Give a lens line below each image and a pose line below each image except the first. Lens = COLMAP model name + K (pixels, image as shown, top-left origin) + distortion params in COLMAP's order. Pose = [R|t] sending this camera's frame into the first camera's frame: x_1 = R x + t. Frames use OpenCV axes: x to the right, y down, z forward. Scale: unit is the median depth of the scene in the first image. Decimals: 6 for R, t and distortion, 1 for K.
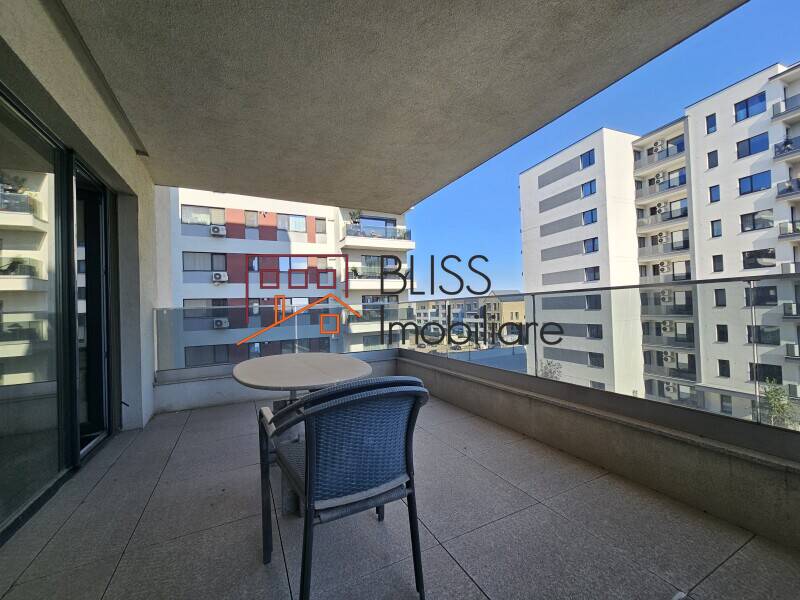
lens RADIAL K [[326.2, 0, 399.0], [0, 326.2, 301.7], [0, 0, 1]] dist [-0.004613, 0.002187]
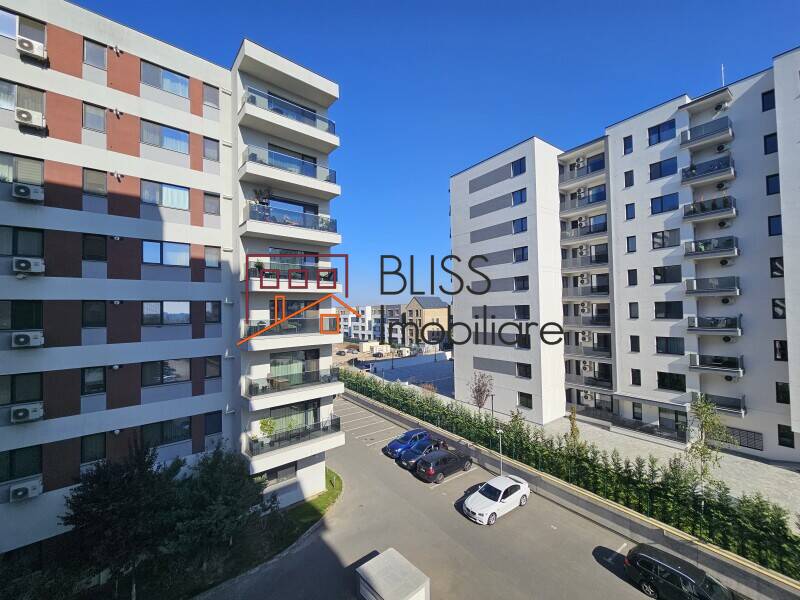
lens RADIAL K [[326.2, 0, 401.1], [0, 326.2, 302.7], [0, 0, 1]] dist [-0.004613, 0.002187]
pose [[0.968267, 0.021312, 0.249008, -0.005277], [-0.018495, 0.999736, -0.013649, -0.007780], [-0.249233, 0.008610, 0.968405, 0.170935]]
